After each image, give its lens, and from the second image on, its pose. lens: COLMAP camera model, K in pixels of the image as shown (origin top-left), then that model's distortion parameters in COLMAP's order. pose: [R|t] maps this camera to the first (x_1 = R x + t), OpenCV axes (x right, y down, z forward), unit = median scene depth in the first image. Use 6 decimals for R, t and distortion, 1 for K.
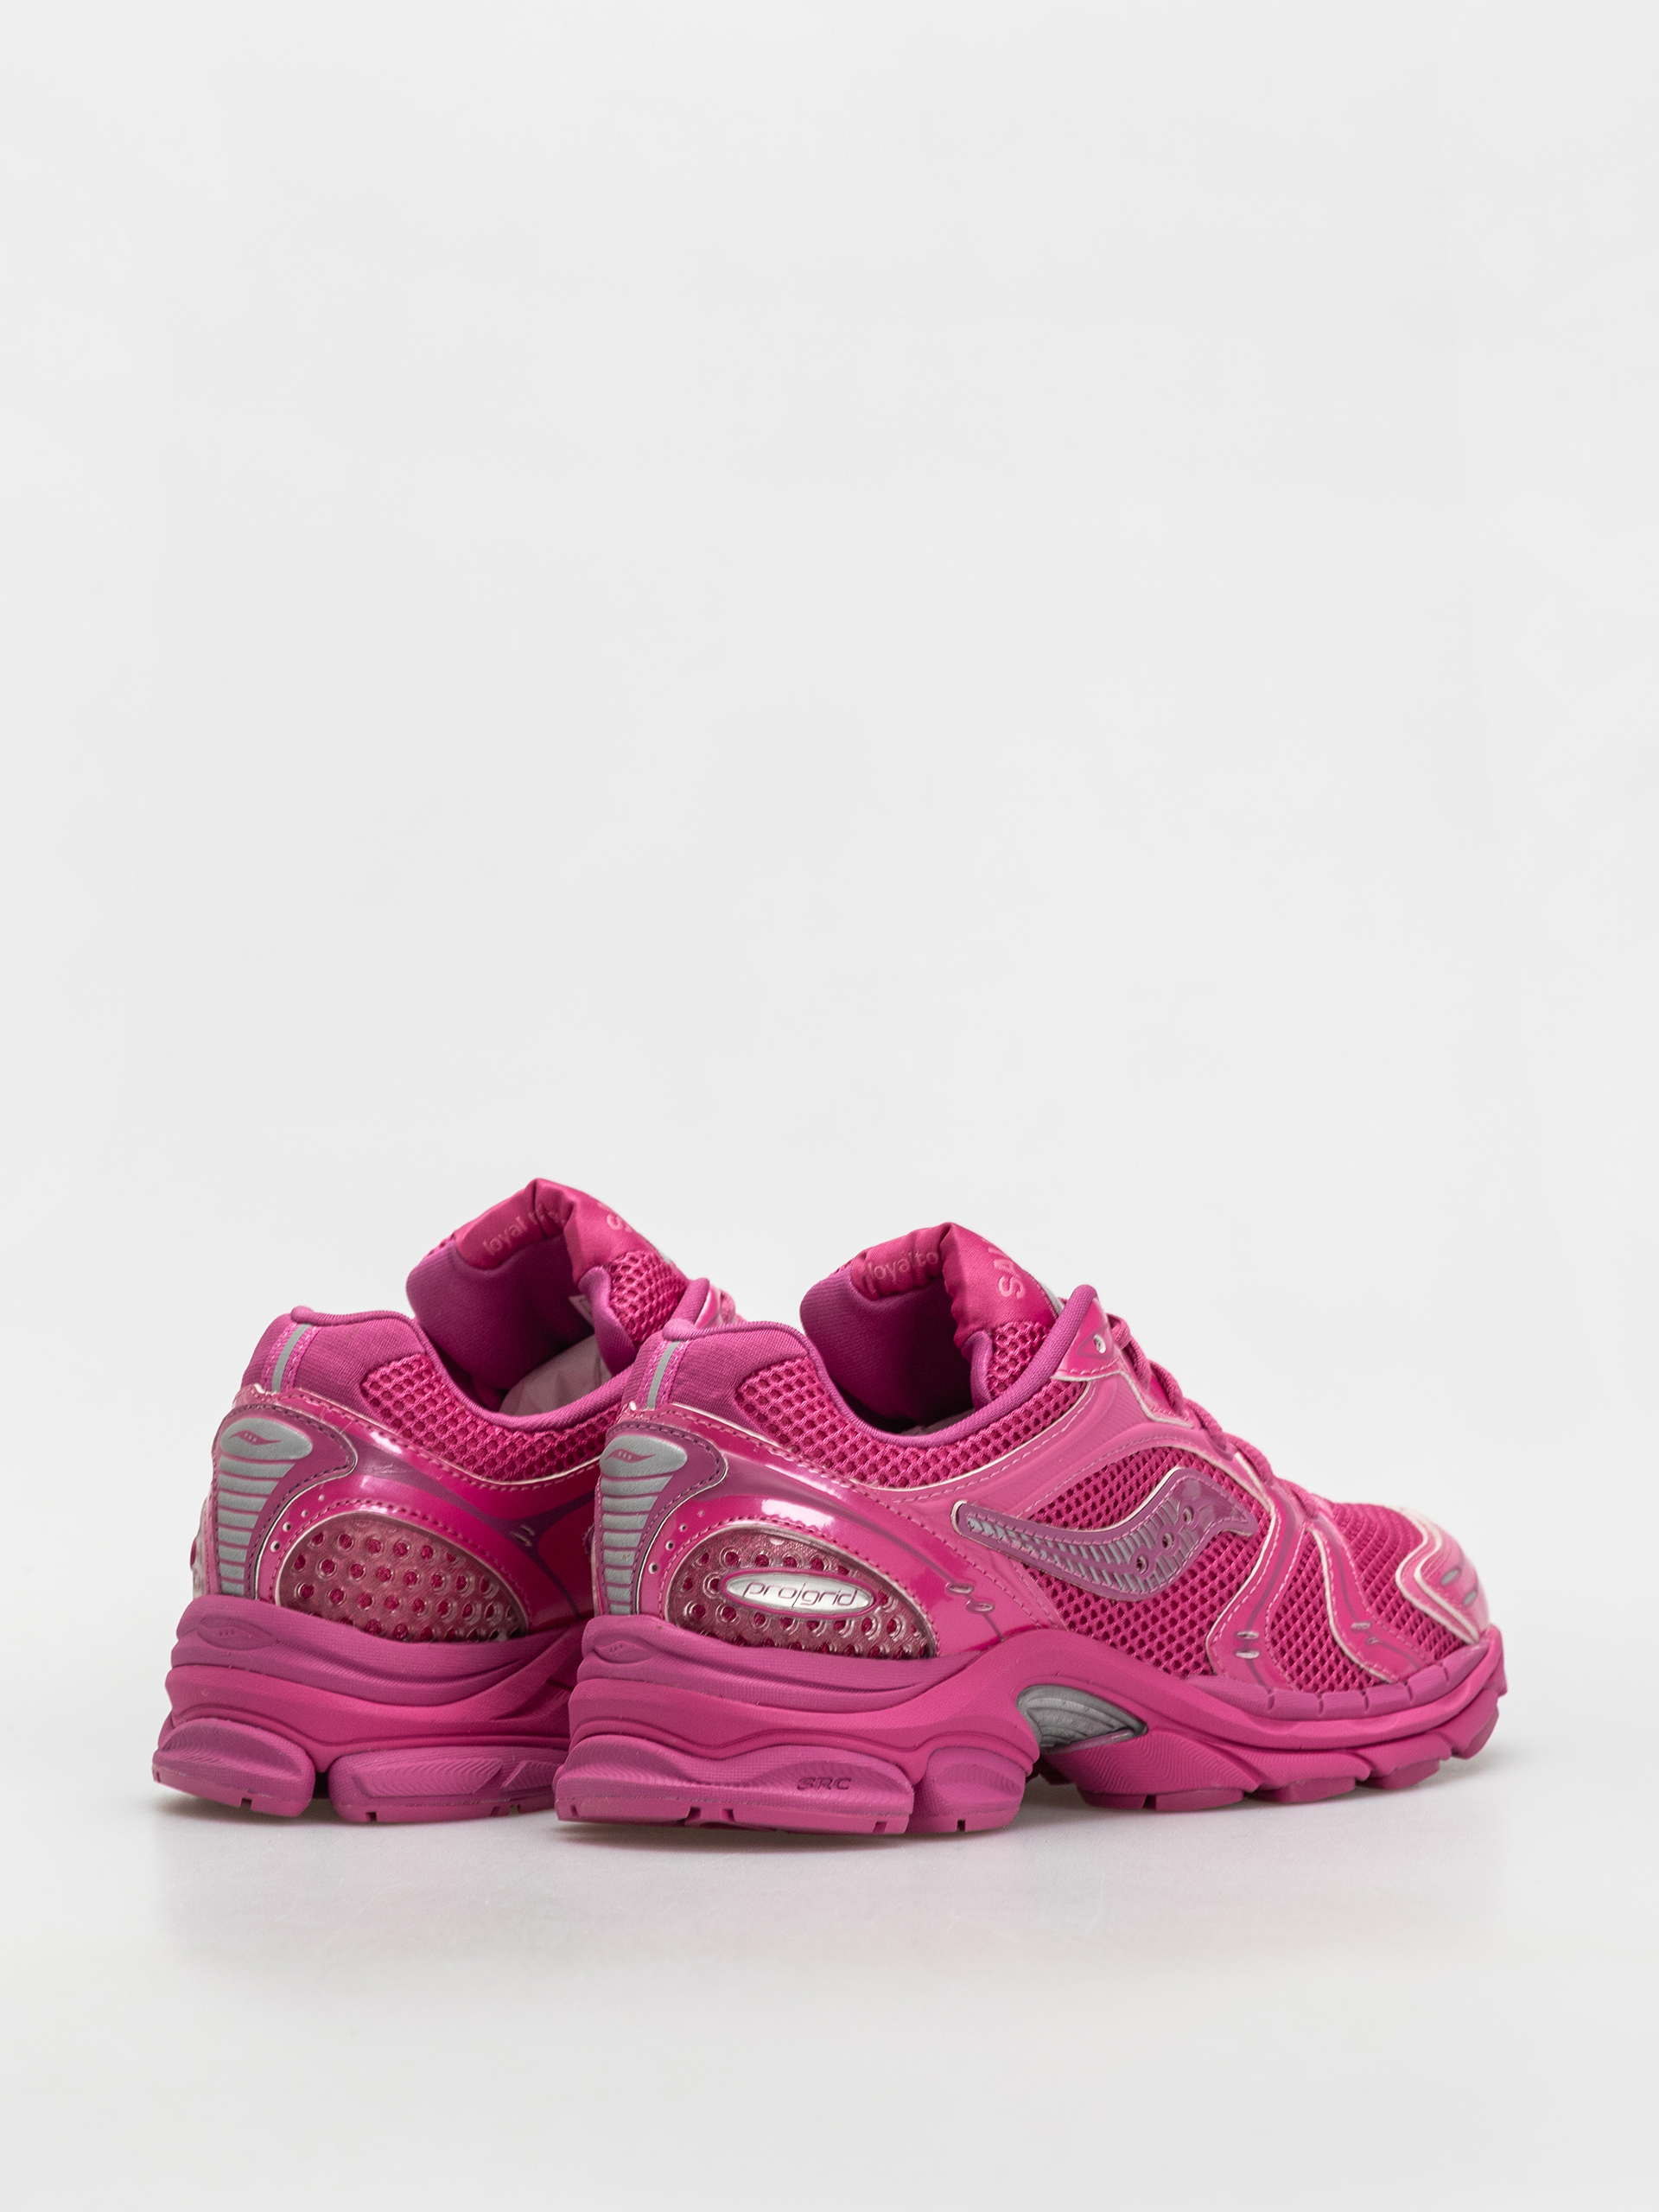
lens RADIAL K [[7441.8, 0, 829.5], [0, 7441.8, 1106.0], [0, 0, 1]] dist [0.154925, -0.715577]
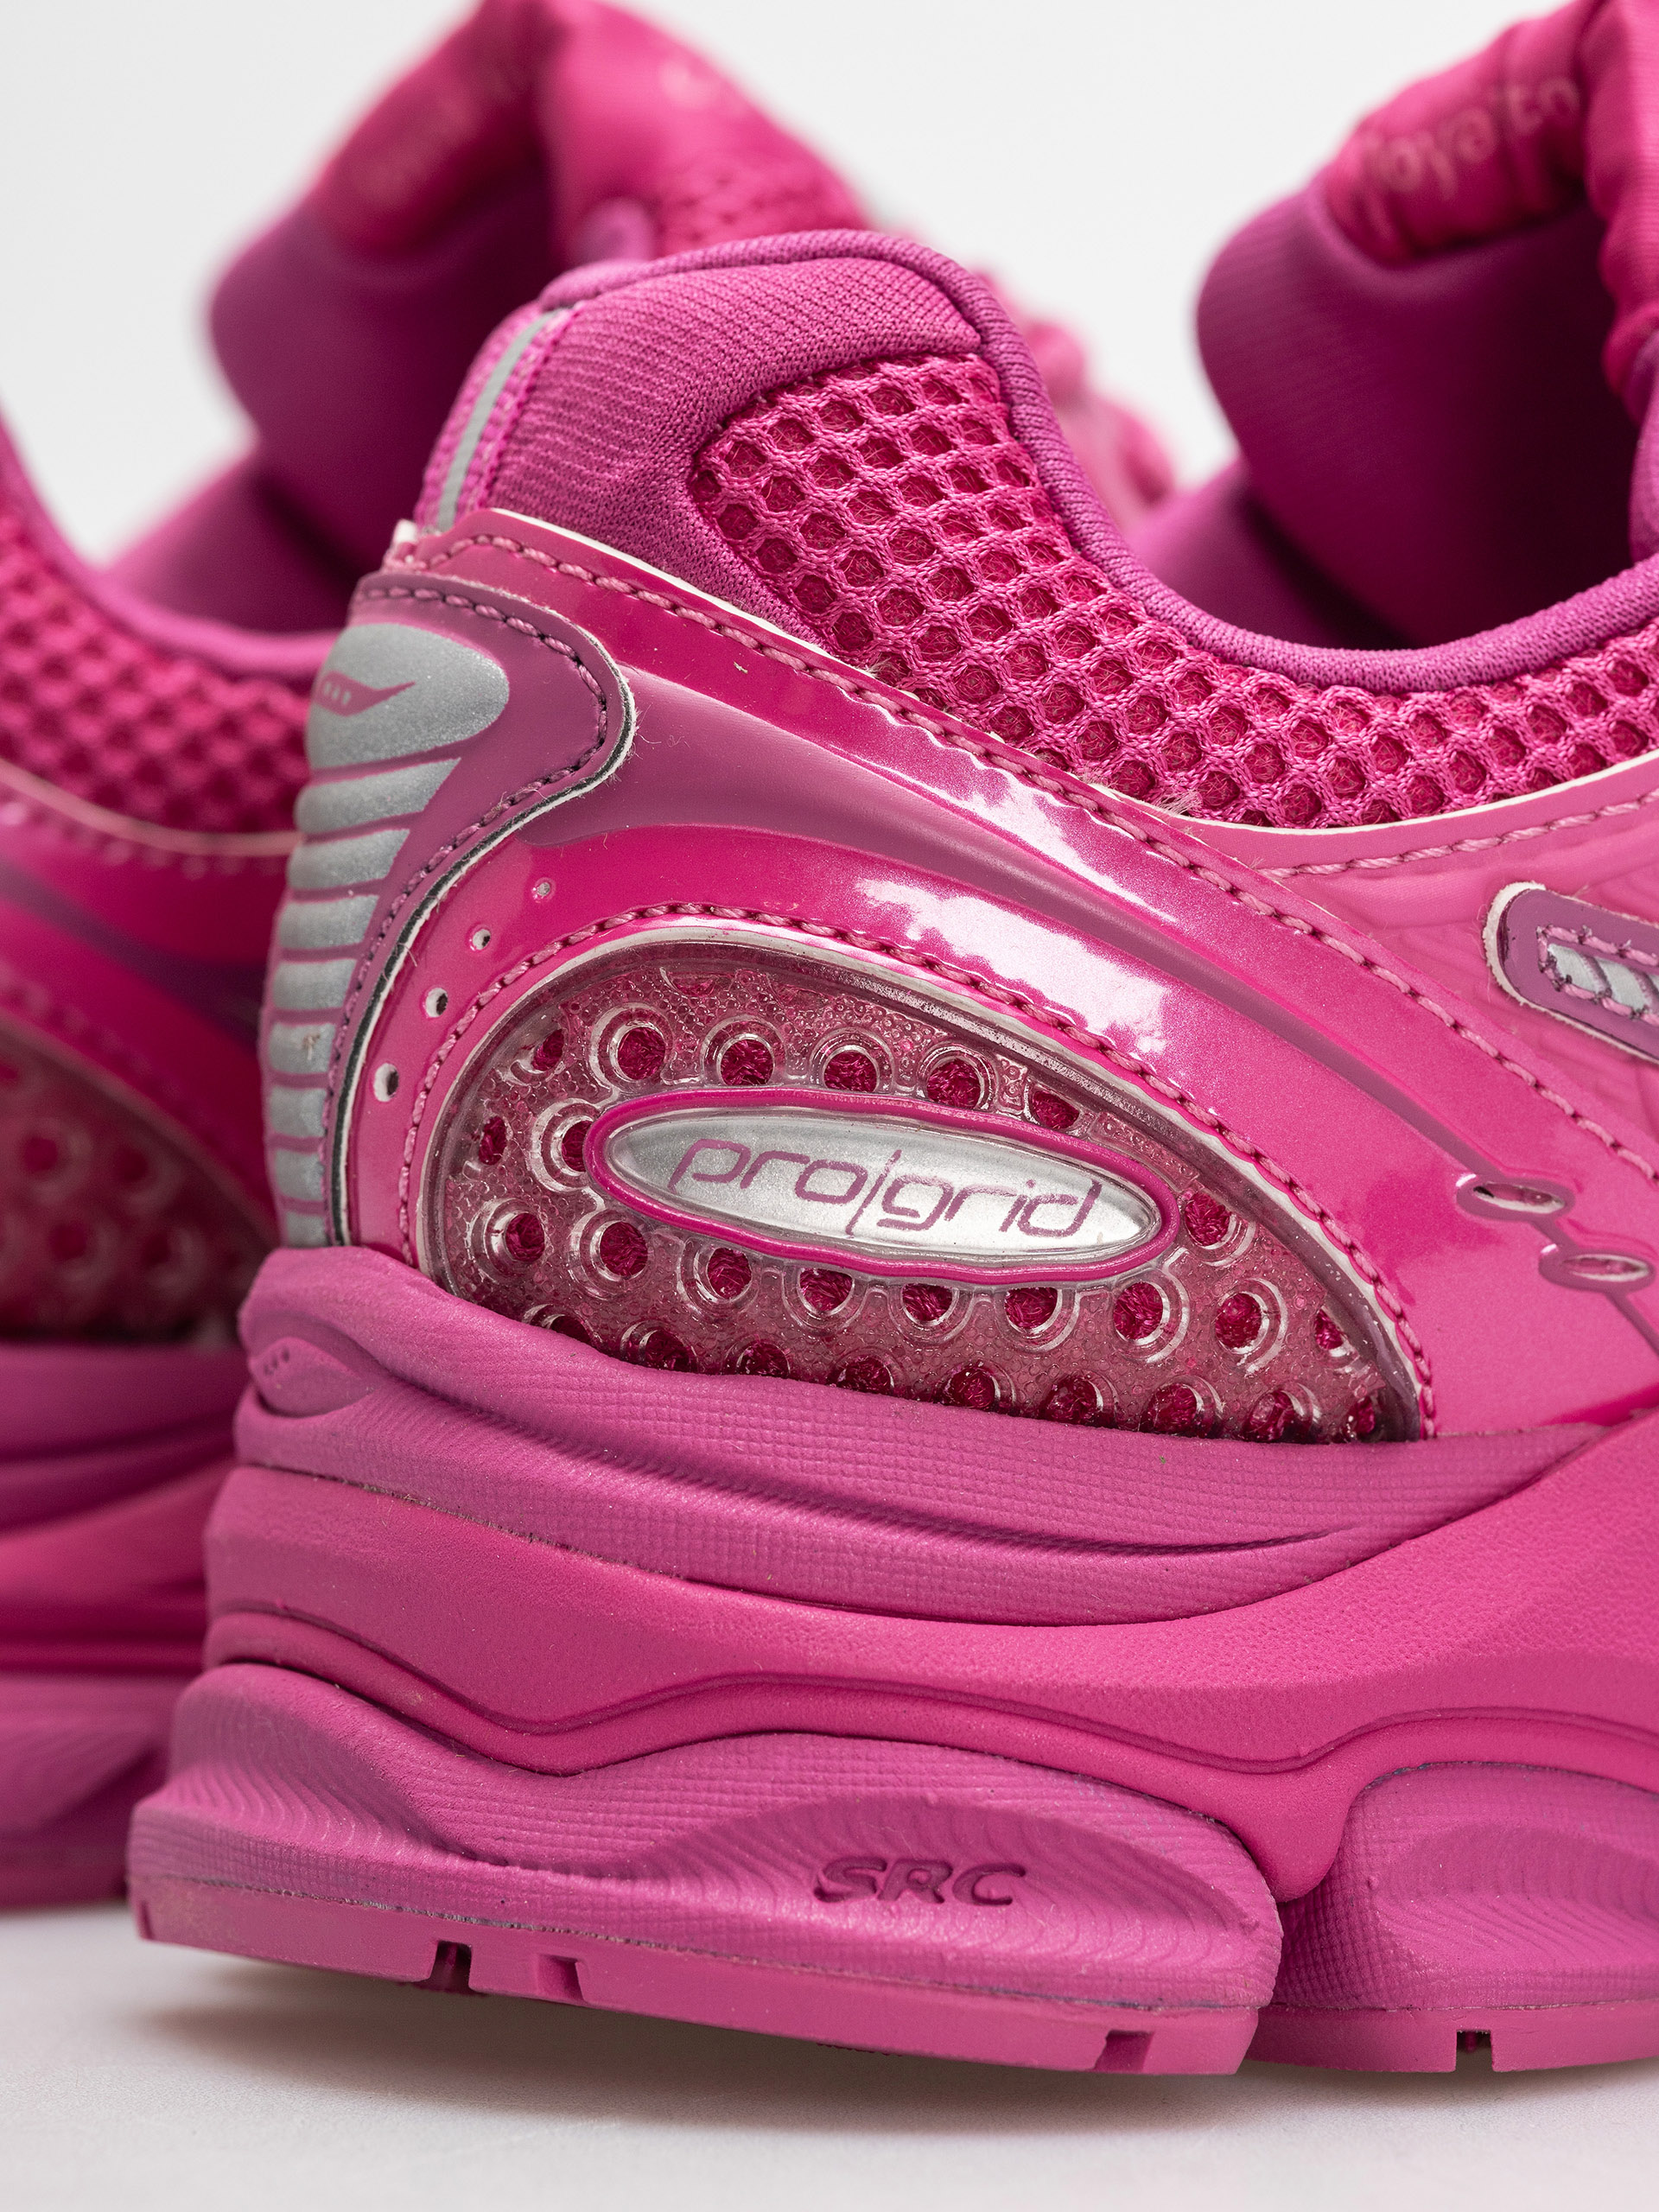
lens RADIAL K [[7441.8, 0, 829.5], [0, 7441.8, 1106.0], [0, 0, 1]] dist [0.154925, -0.715577]
pose [[0.968022, 0.025717, -0.249543, 0.062740], [-0.020810, 0.999535, 0.022285, 0.056130], [0.250000, -0.016380, 0.968107, 0.729466]]
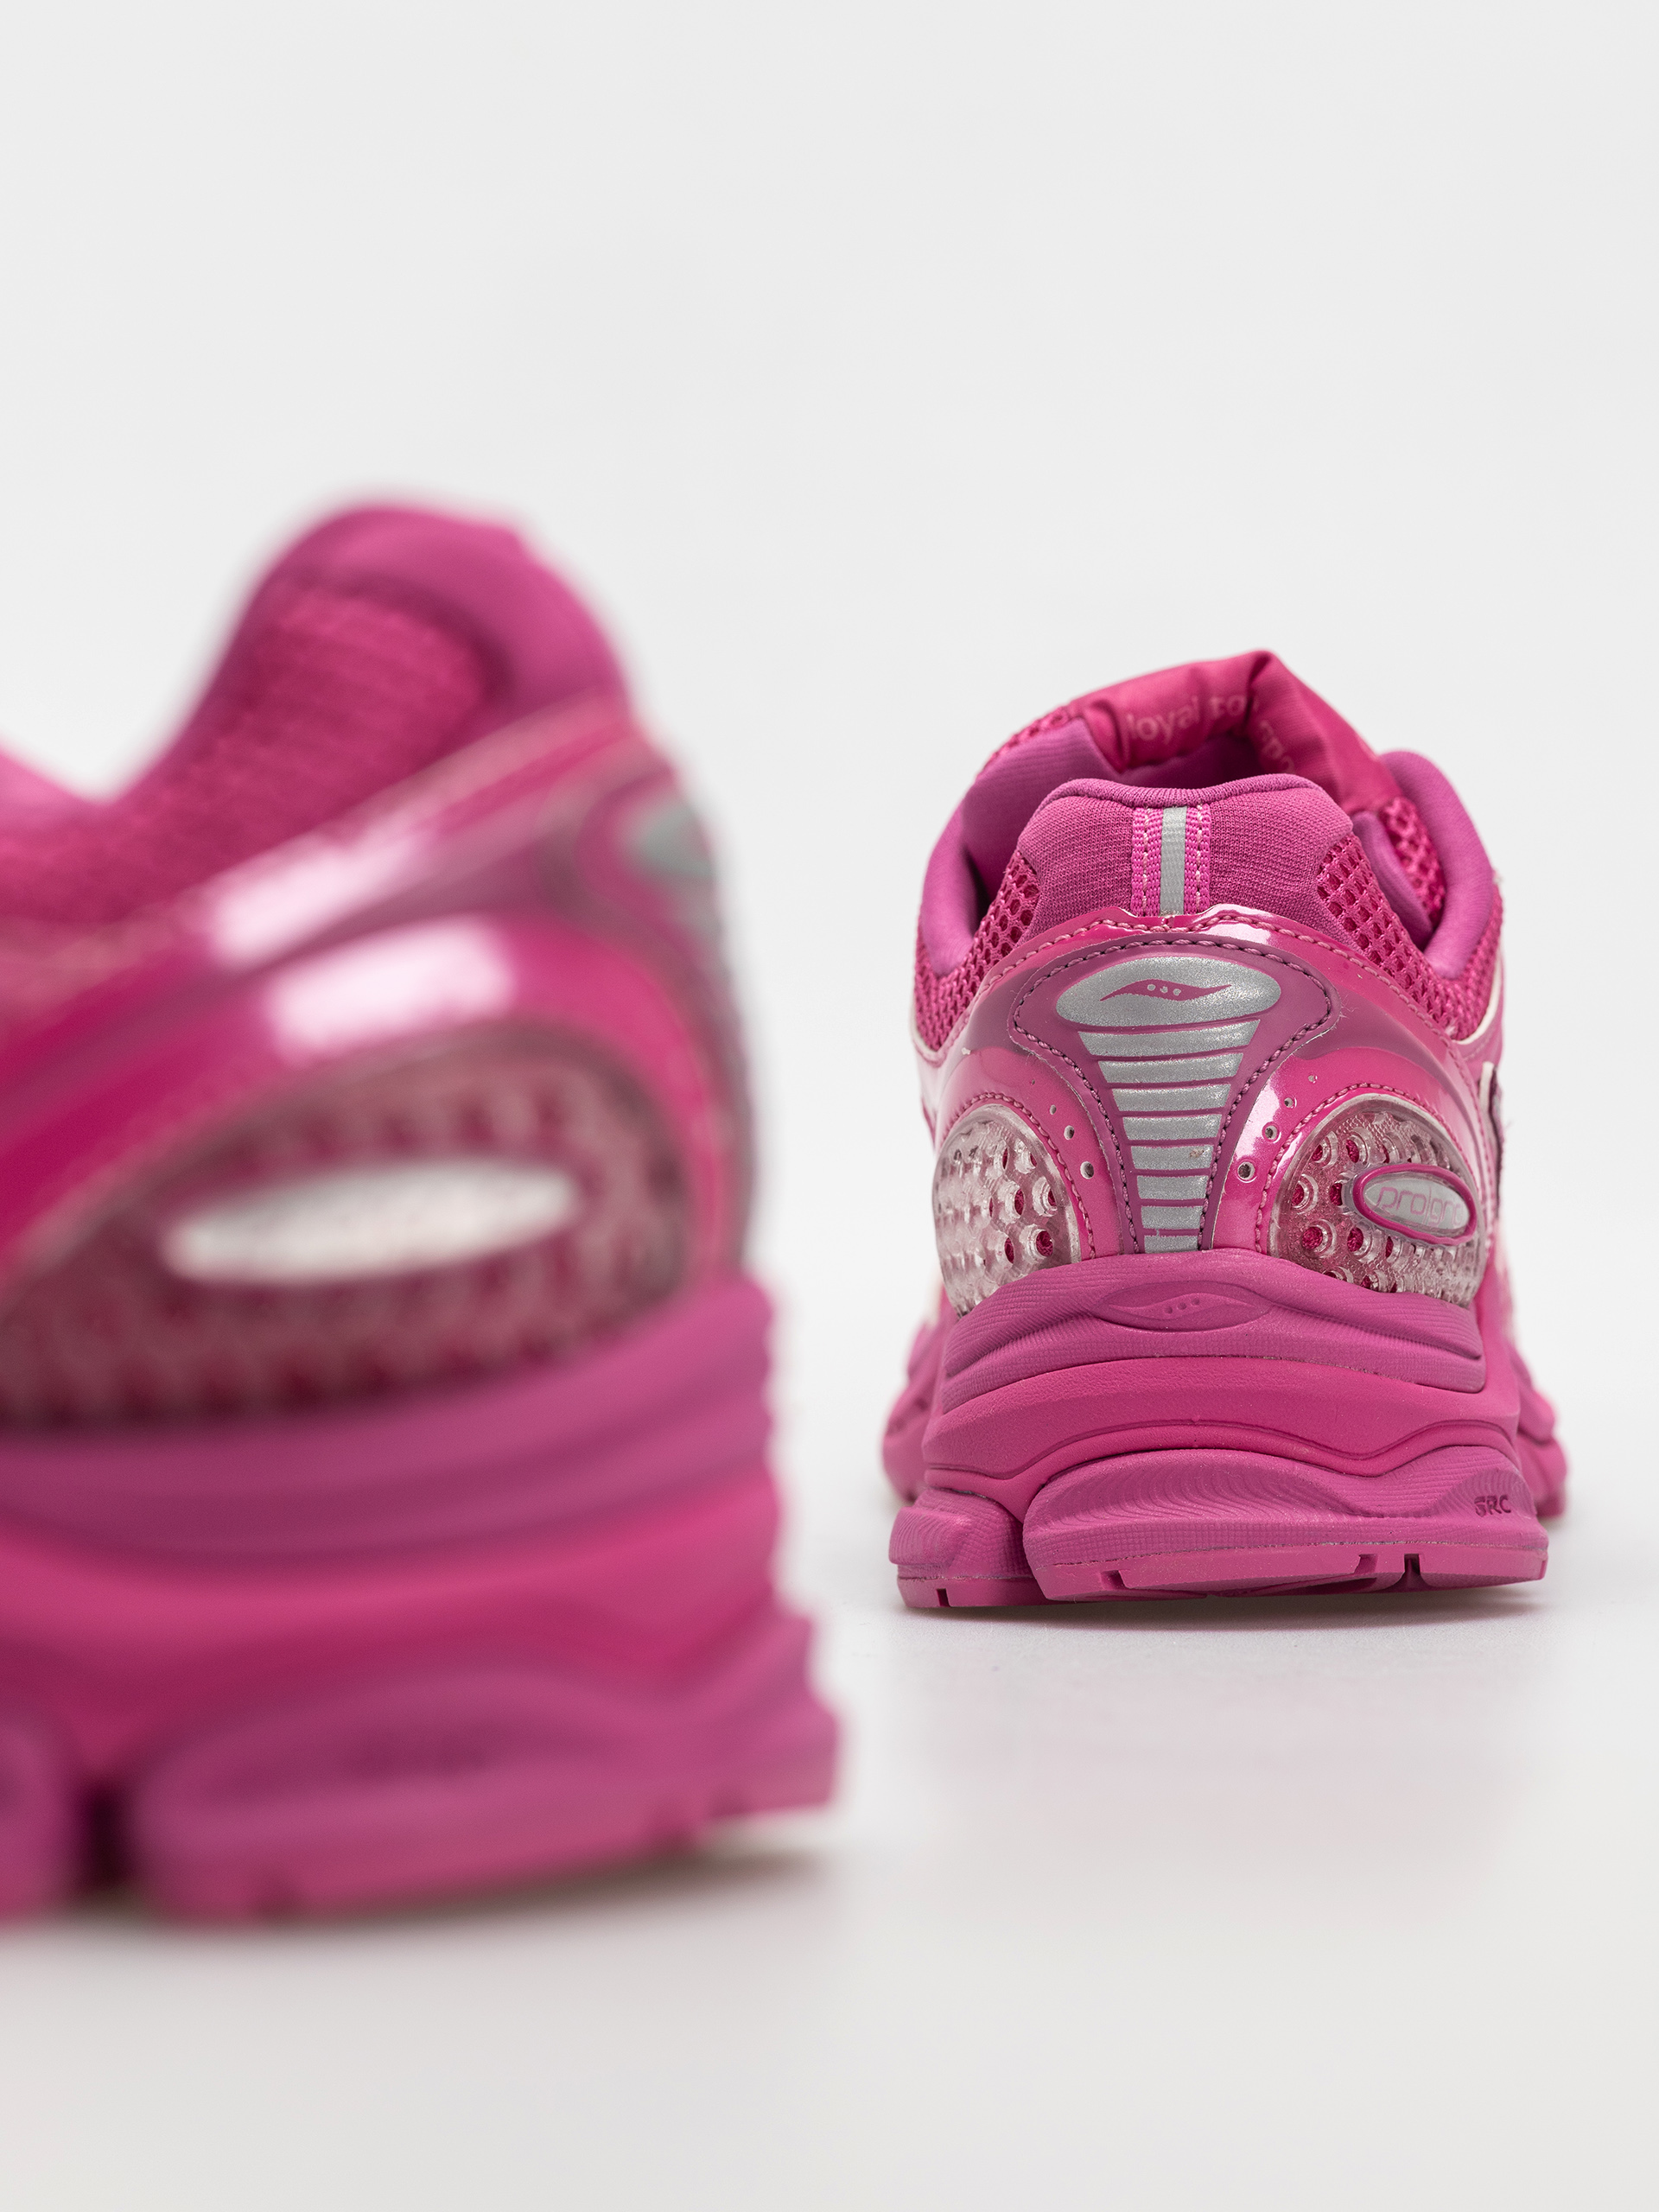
lens RADIAL K [[6490.9, 0, 829.5], [0, 6490.9, 1106.0], [0, 0, 1]] dist [-1.078224, 29.169834]
pose [[0.732198, -0.008698, 0.681037, -0.405745], [0.004201, 0.999957, 0.008255, 0.052093], [-0.681079, -0.003183, 0.732203, 0.636160]]
